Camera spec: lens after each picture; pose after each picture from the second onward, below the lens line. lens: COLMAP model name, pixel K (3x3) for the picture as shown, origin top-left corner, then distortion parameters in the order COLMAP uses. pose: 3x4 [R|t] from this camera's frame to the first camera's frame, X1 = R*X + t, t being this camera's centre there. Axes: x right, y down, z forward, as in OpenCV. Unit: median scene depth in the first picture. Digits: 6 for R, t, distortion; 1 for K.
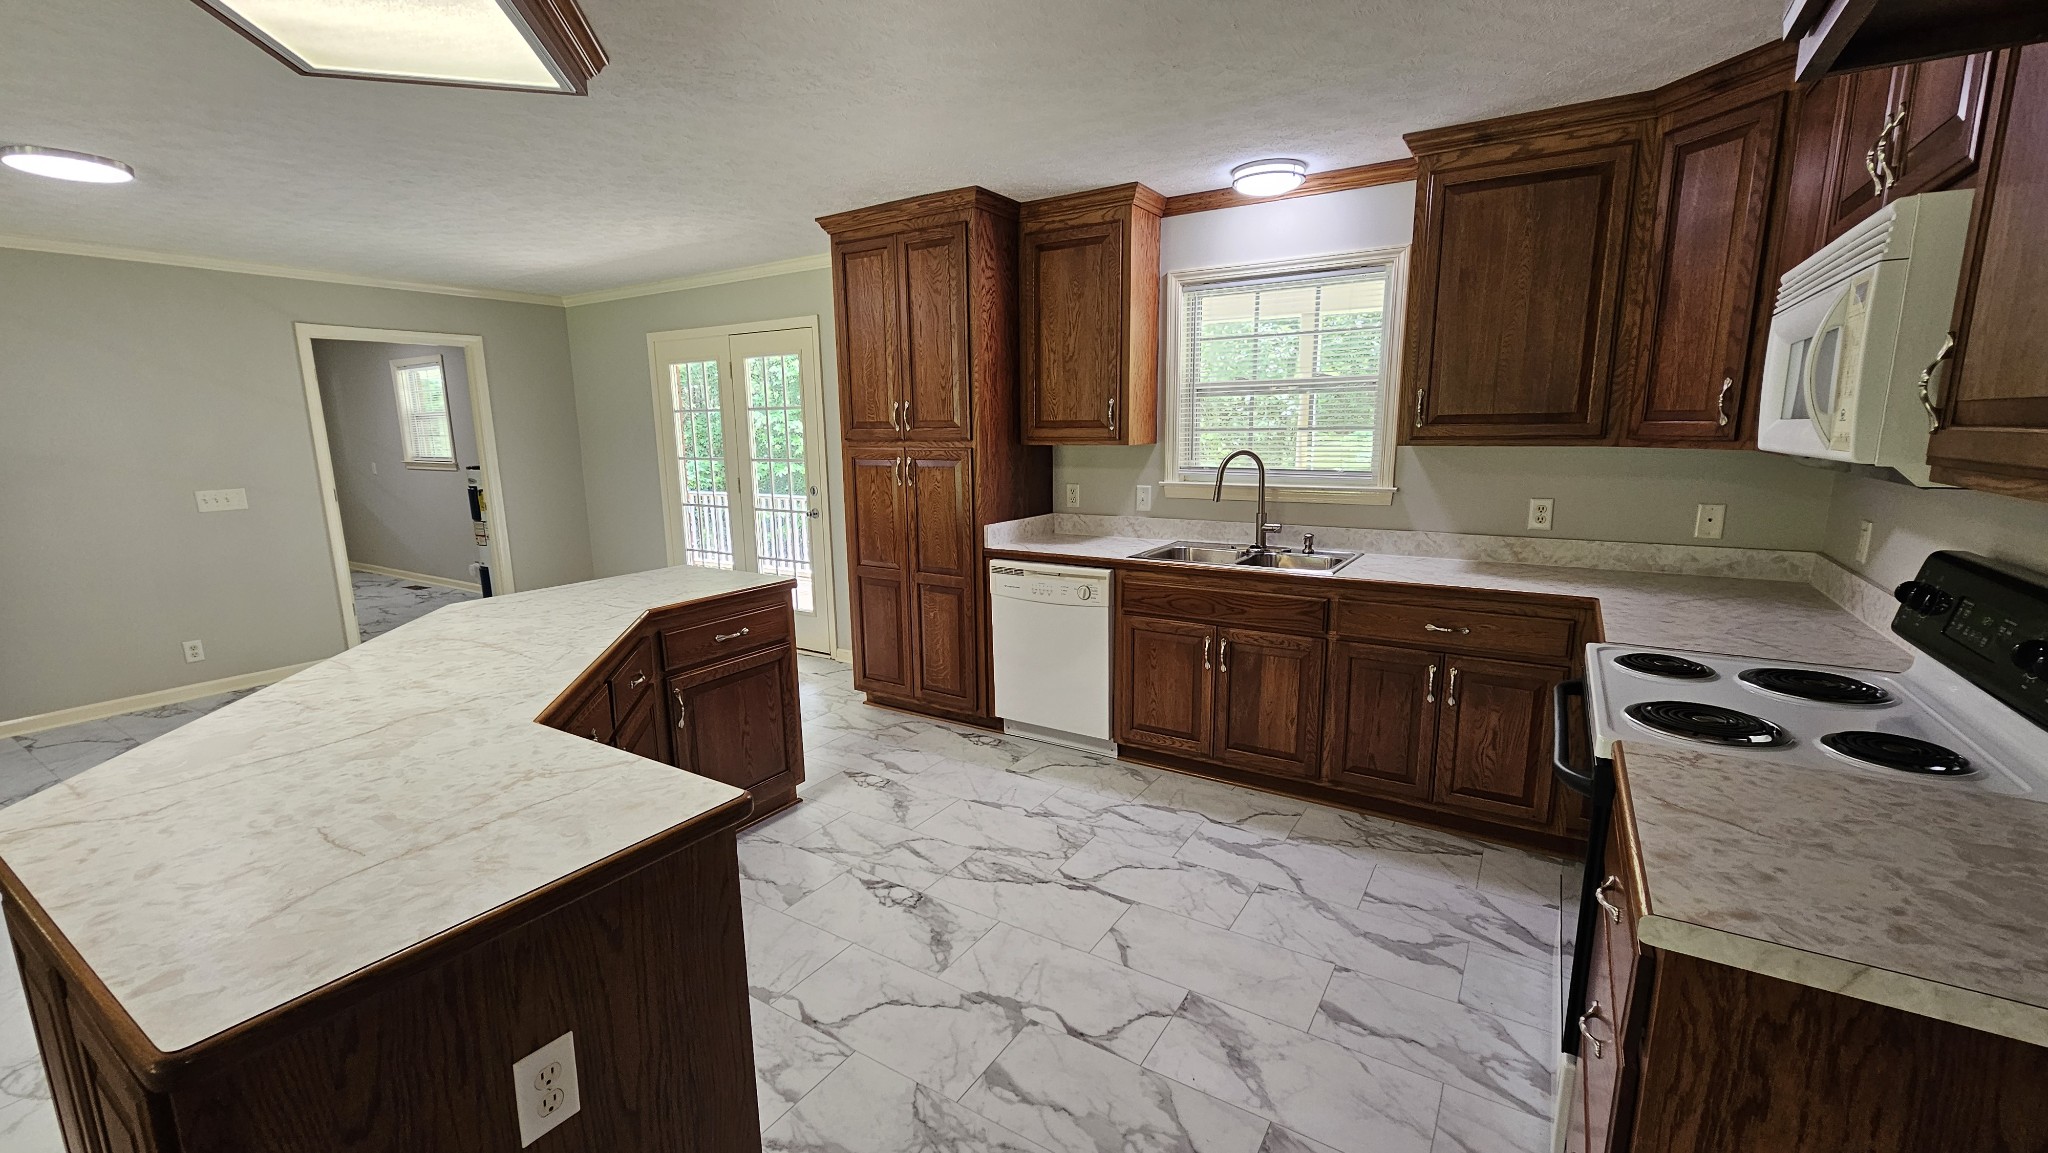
lens RADIAL K [[839.1, 0, 1024.9], [0, 839.1, 588.1], [0, 0, 1]] dist [-0.001743, -0.000441]
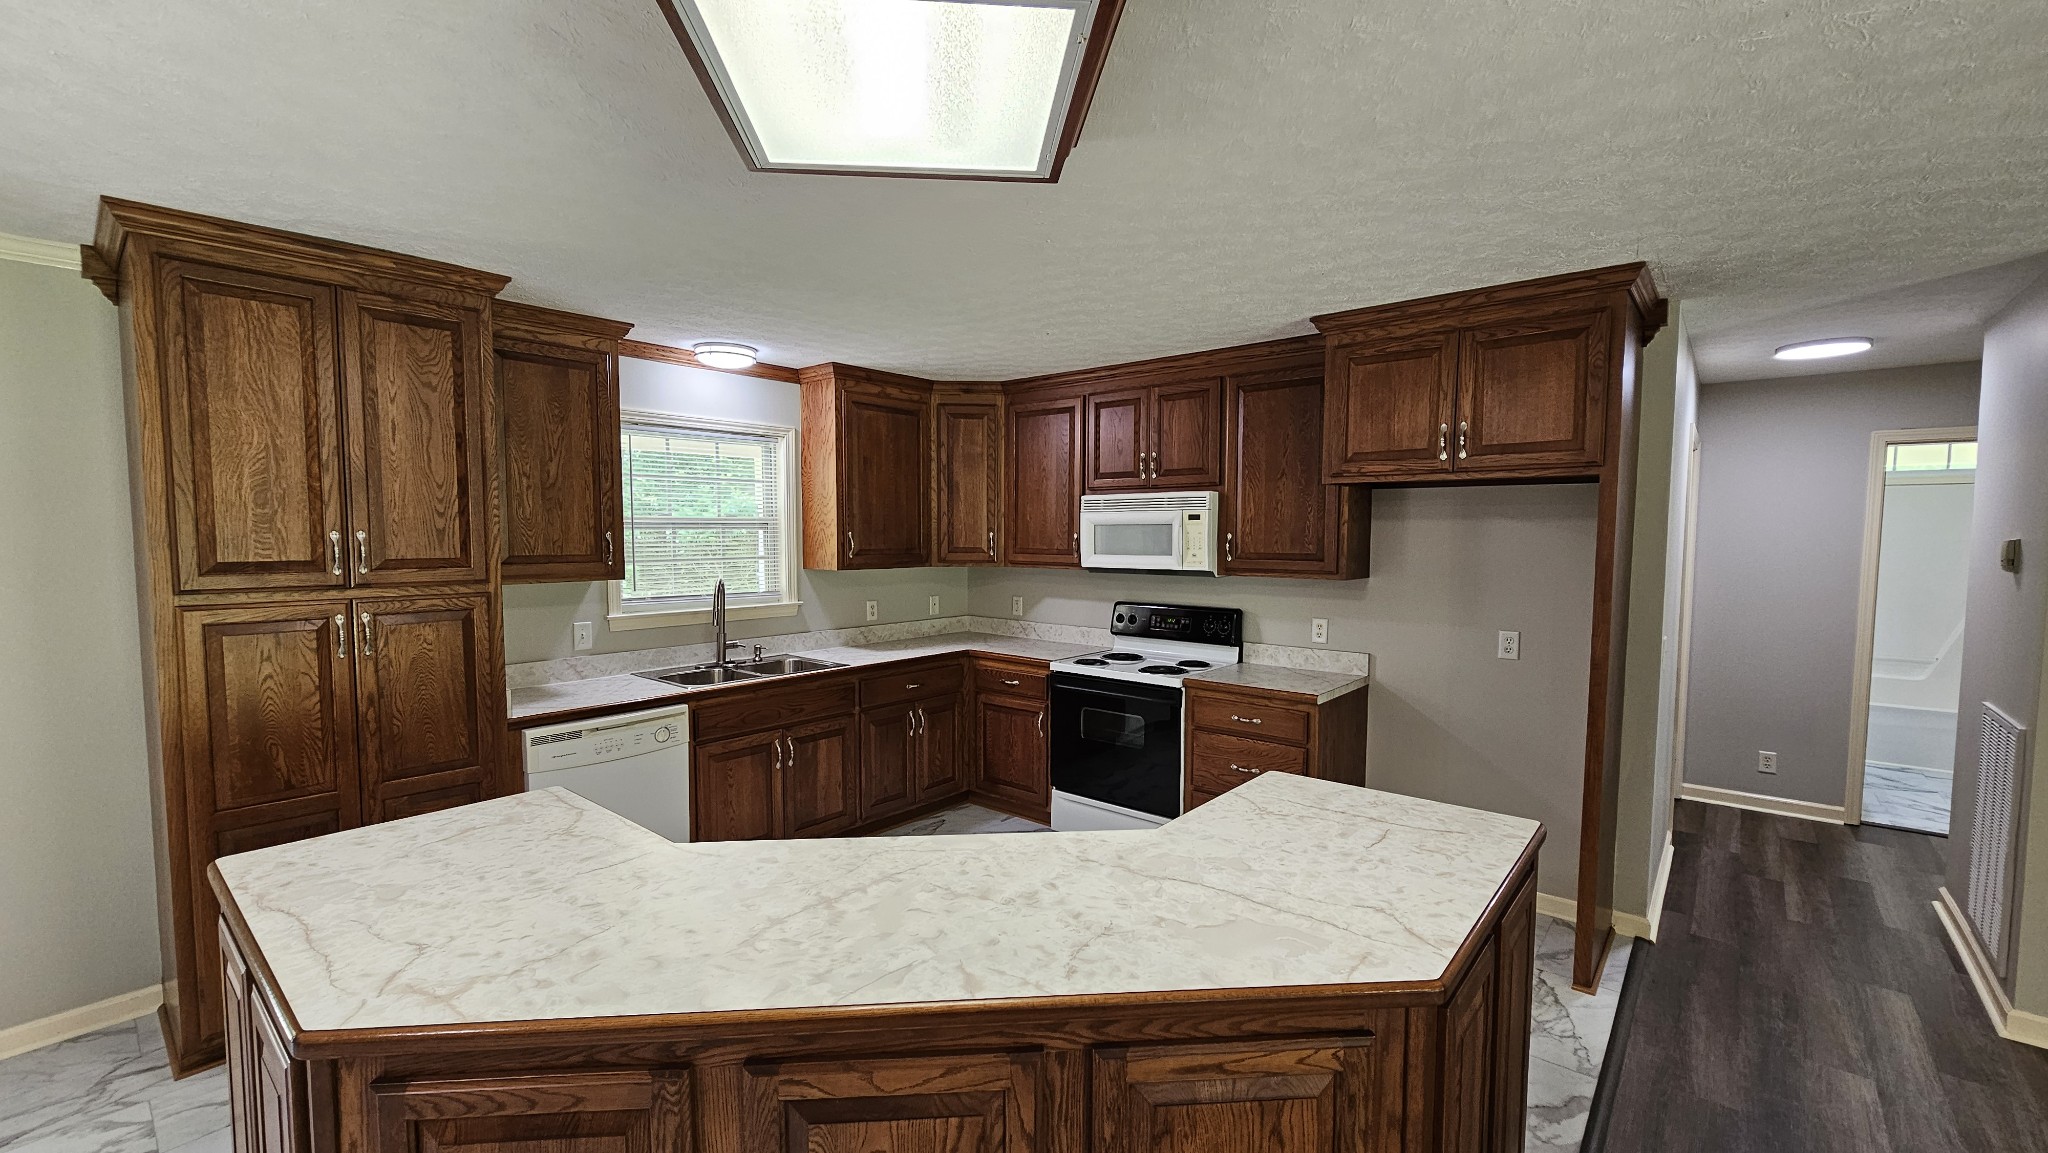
lens RADIAL K [[839.1, 0, 1024.9], [0, 839.1, 588.1], [0, 0, 1]] dist [-0.001743, -0.000441]
pose [[0.142090, -0.054746, 0.988339, -0.893002], [0.186171, 0.982129, 0.027637, -0.119848], [-0.972189, 0.180073, 0.149742, 0.483441]]
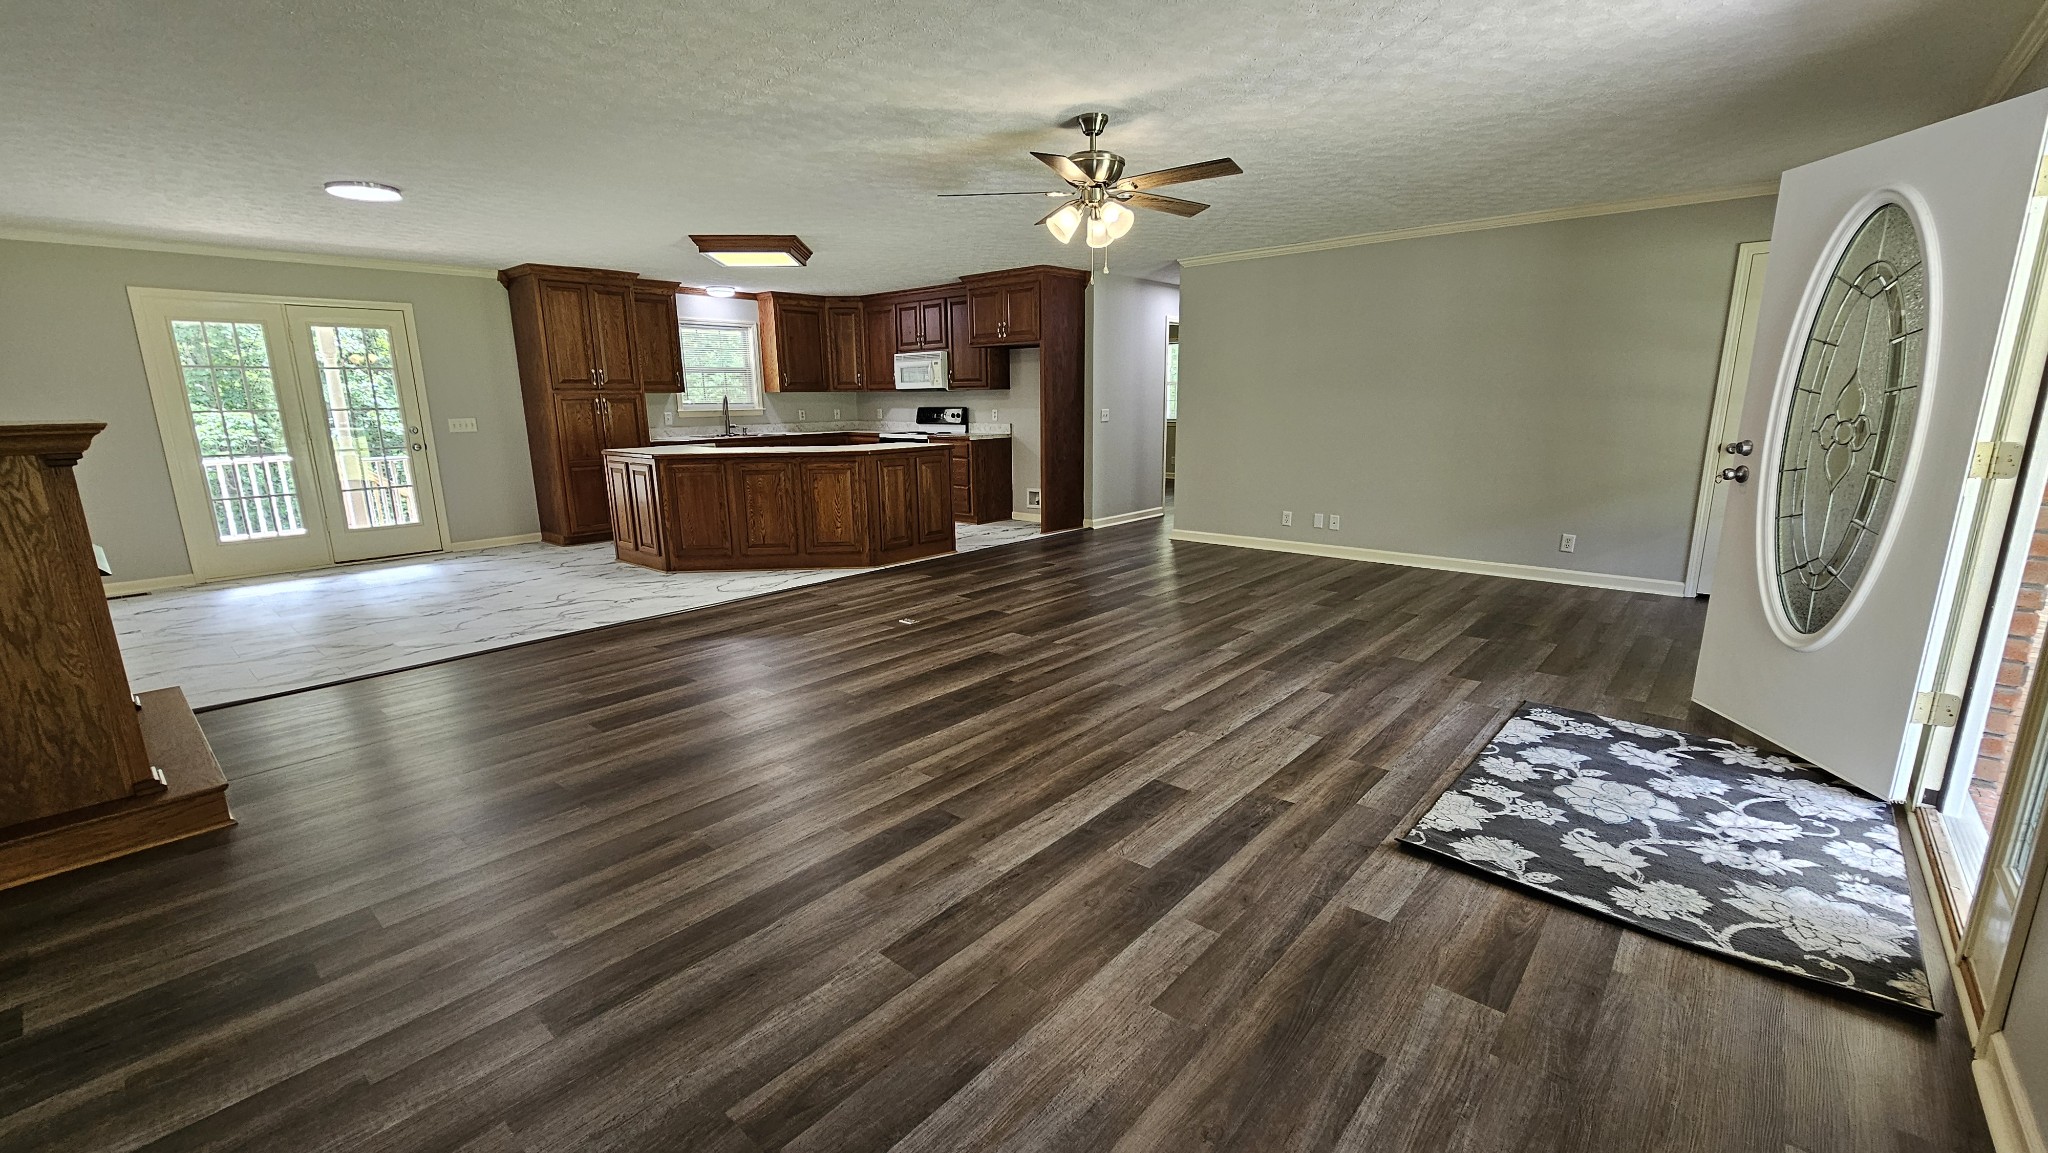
lens RADIAL K [[842.1, 0, 1028.2], [0, 842.1, 588.4], [0, 0, 1]] dist [0.003452, -0.008590]
pose [[0.154640, -0.210101, 0.965372, -2.434044], [0.198788, 0.963760, 0.177906, 0.143773], [-0.967765, 0.164393, 0.190802, -0.309278]]
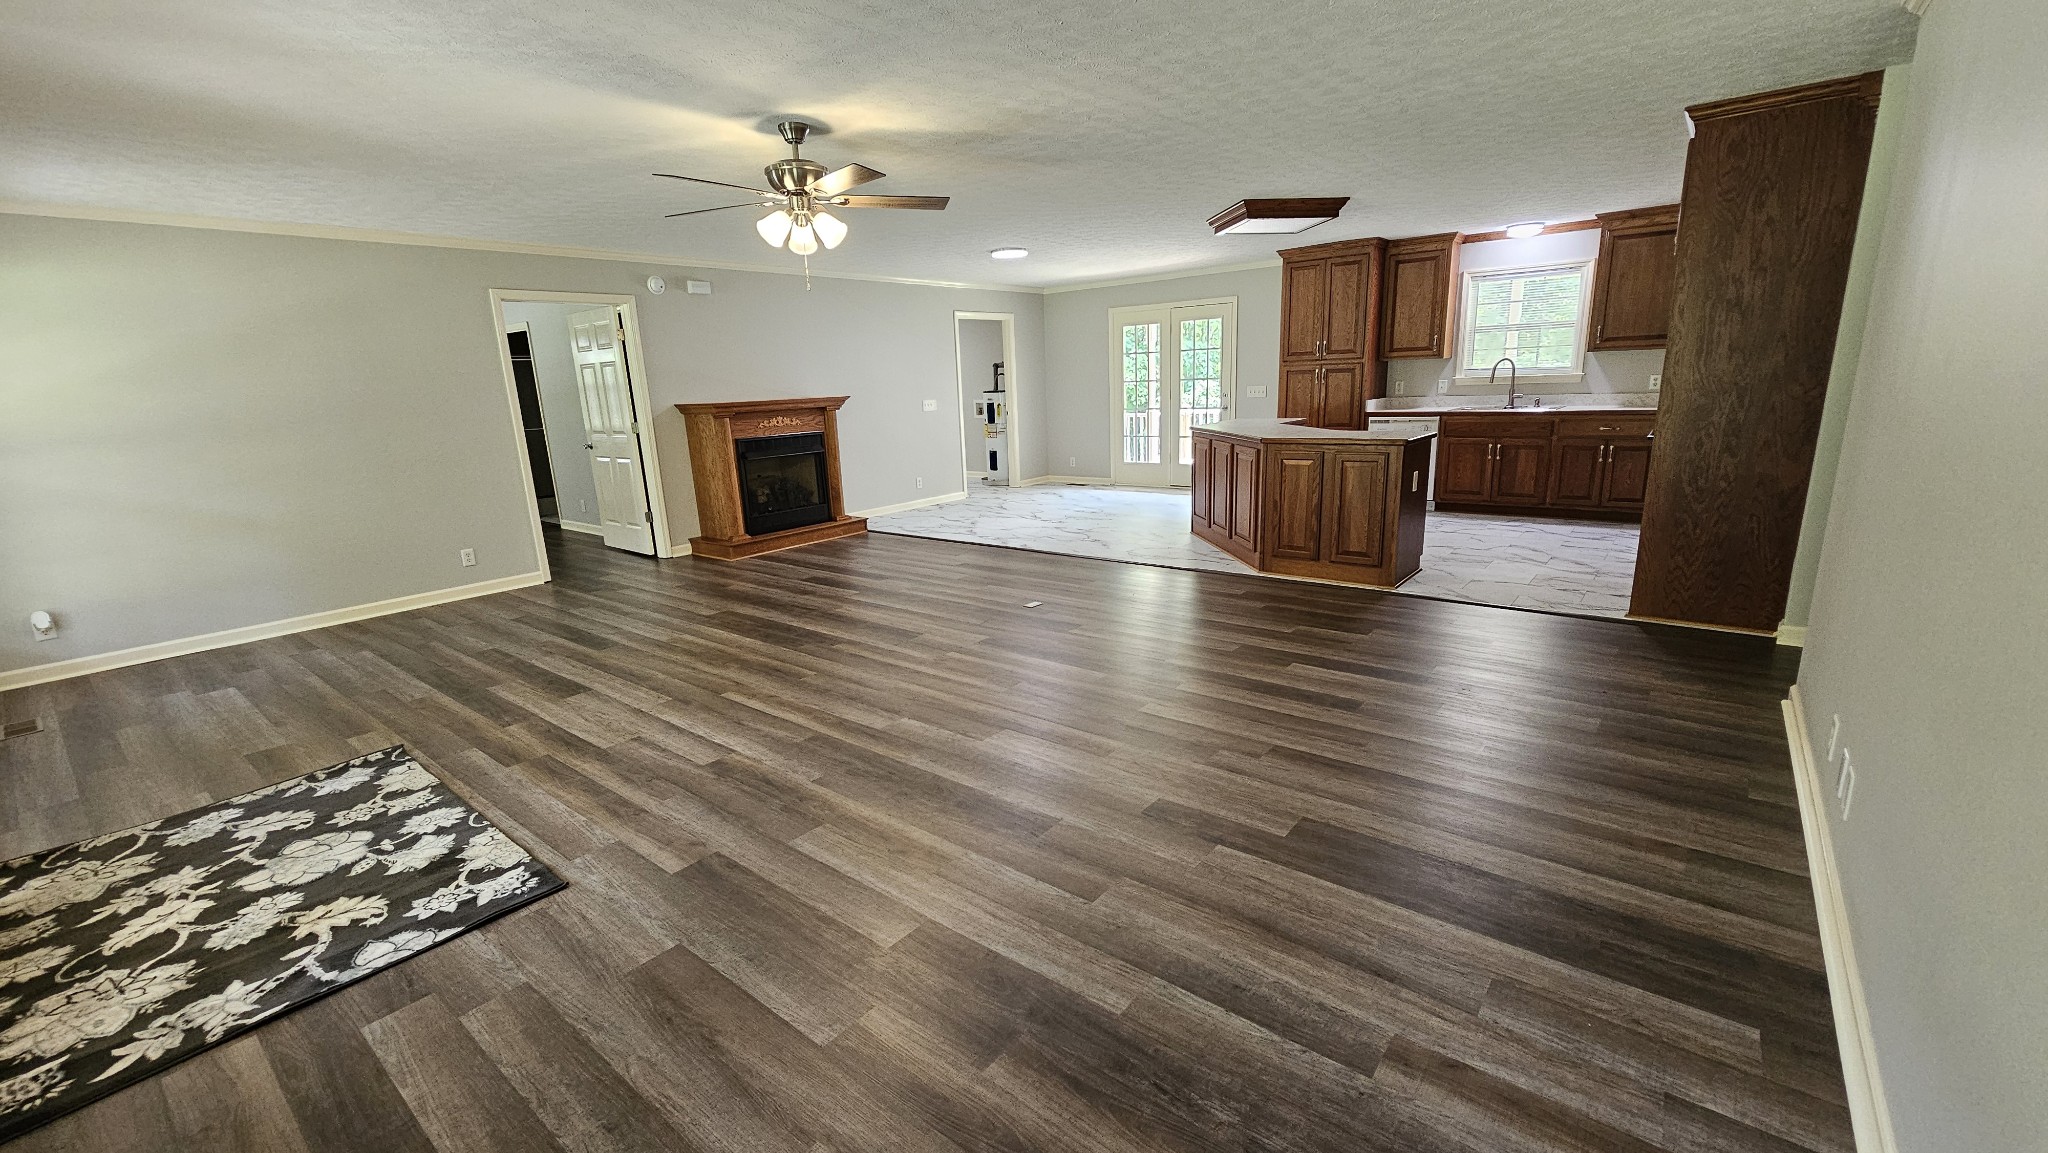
lens RADIAL K [[839.1, 0, 1024.9], [0, 839.1, 588.1], [0, 0, 1]] dist [-0.001743, -0.000441]
pose [[0.992902, -0.000089, -0.118939, -0.765832], [0.006863, 0.998377, 0.056542, 0.316784], [0.118740, -0.056957, 0.991290, -1.404852]]
